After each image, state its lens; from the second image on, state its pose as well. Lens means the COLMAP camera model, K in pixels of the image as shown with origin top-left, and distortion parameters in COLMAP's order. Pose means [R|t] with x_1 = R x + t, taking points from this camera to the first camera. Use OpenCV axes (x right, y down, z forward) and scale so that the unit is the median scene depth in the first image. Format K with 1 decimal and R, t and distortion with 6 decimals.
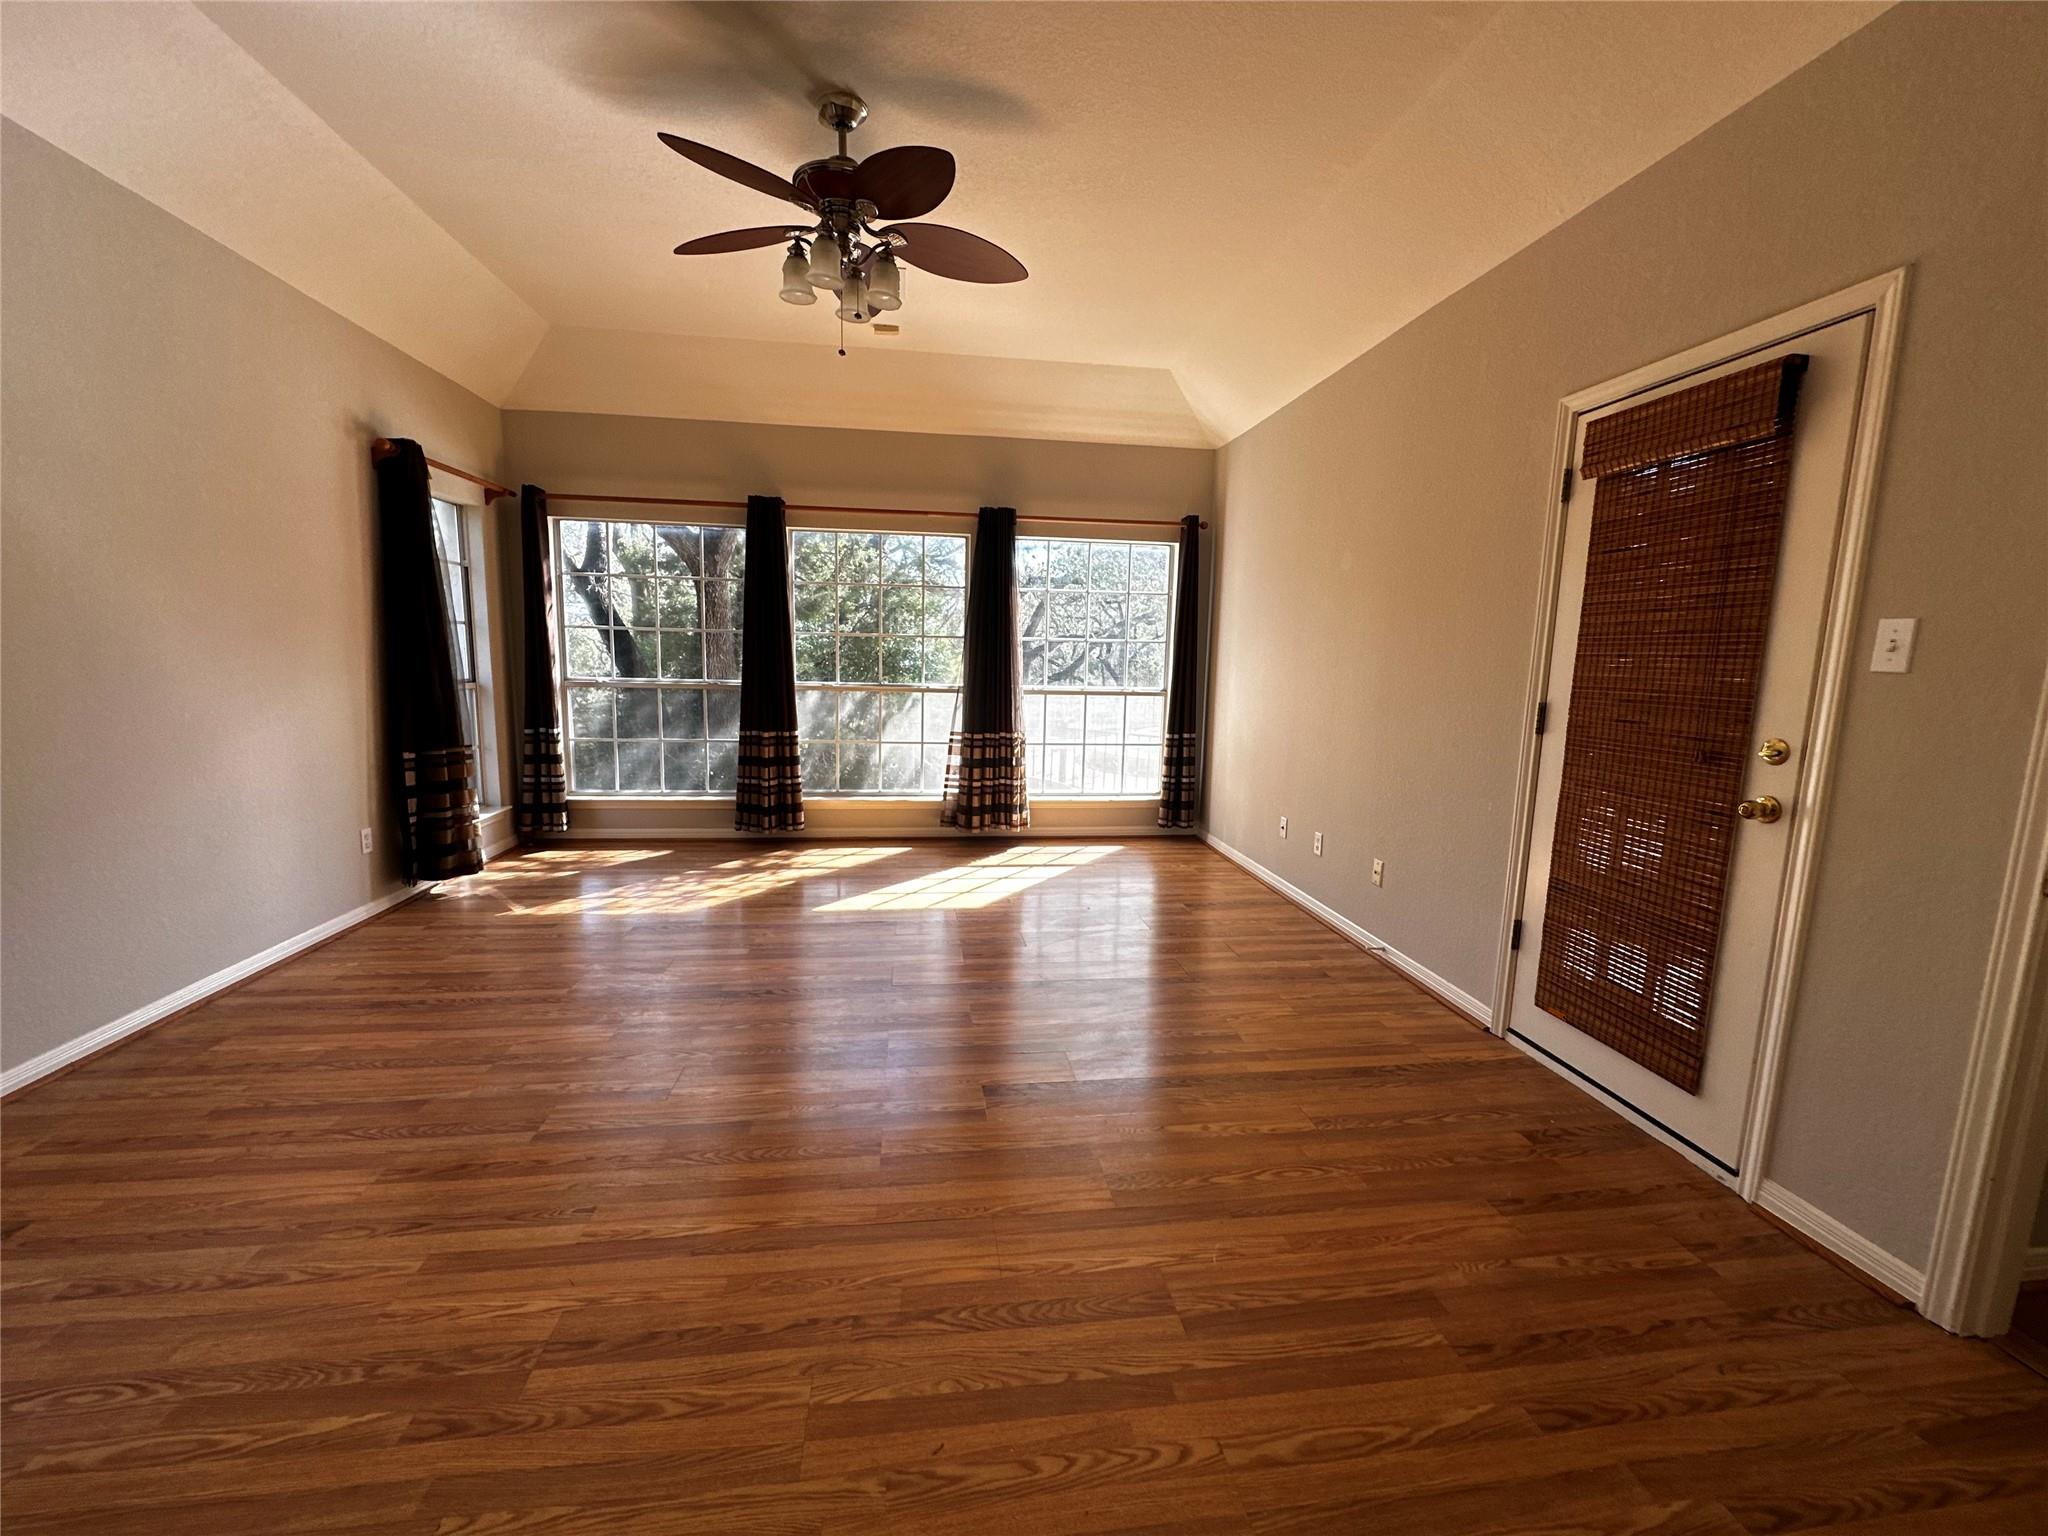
lens RADIAL K [[815.9, 0, 1014.8], [0, 815.9, 768.1], [0, 0, 1]] dist [-0.003927, 0.000731]
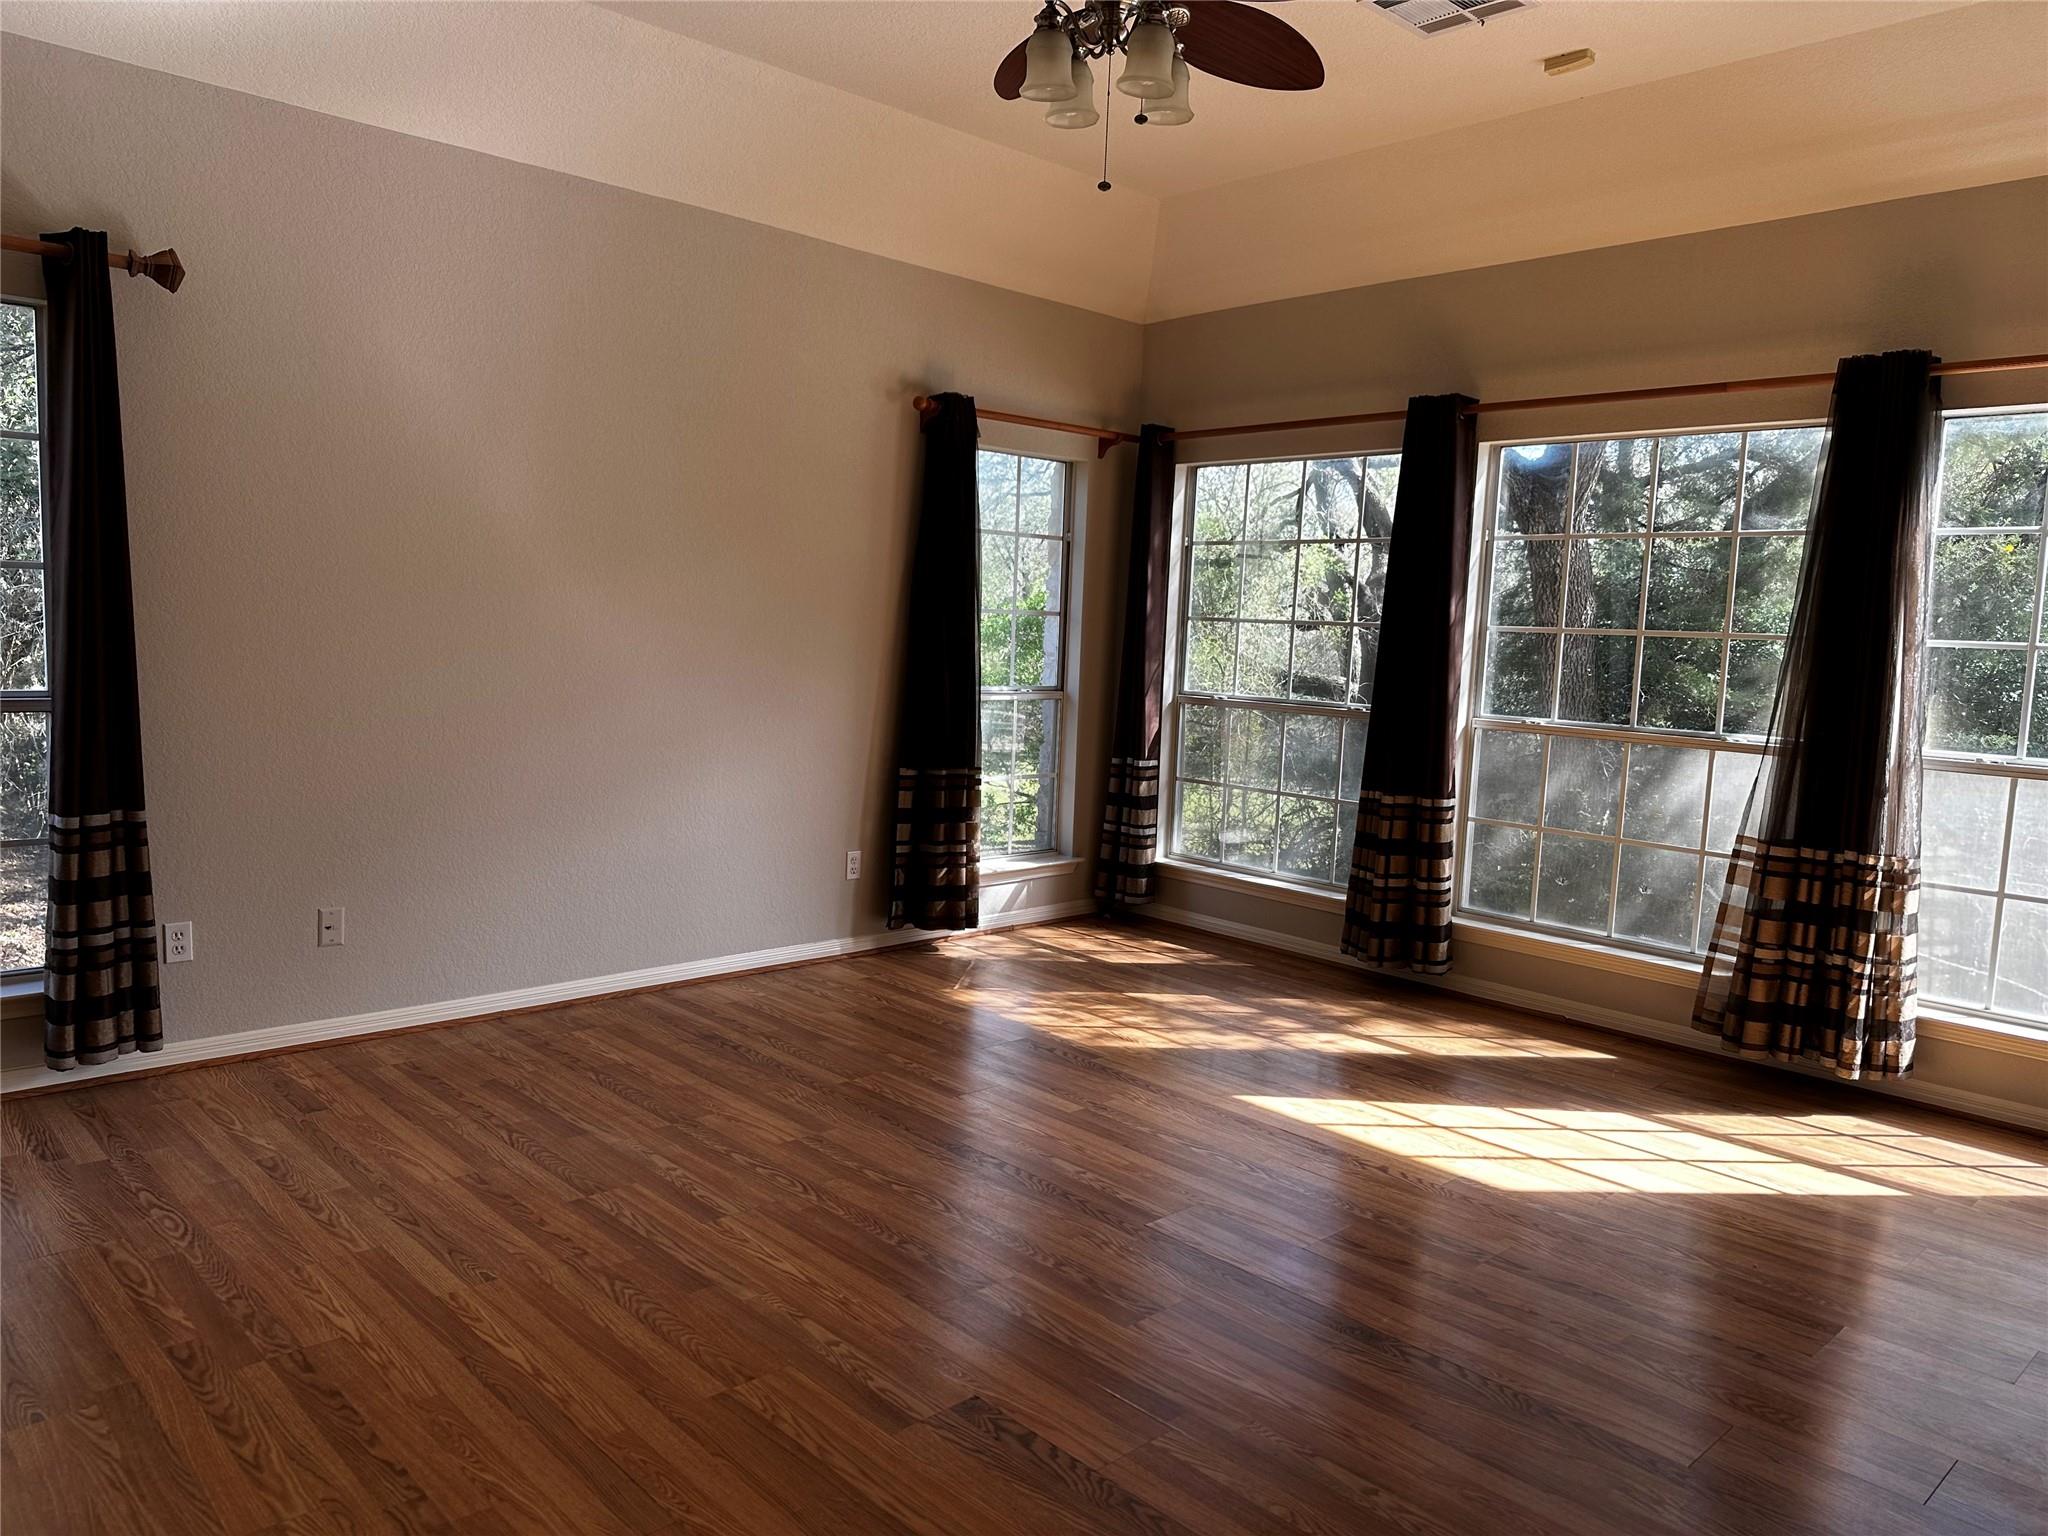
lens RADIAL K [[1433.5, 0, 1029.1], [0, 1433.5, 769.8], [0, 0, 1]] dist [0.082918, -0.091613]
pose [[0.582267, 0.085119, -0.808530, 0.394792], [-0.137443, 0.990495, 0.005296, -0.032917], [0.801296, 0.108043, 0.588432, 0.185094]]
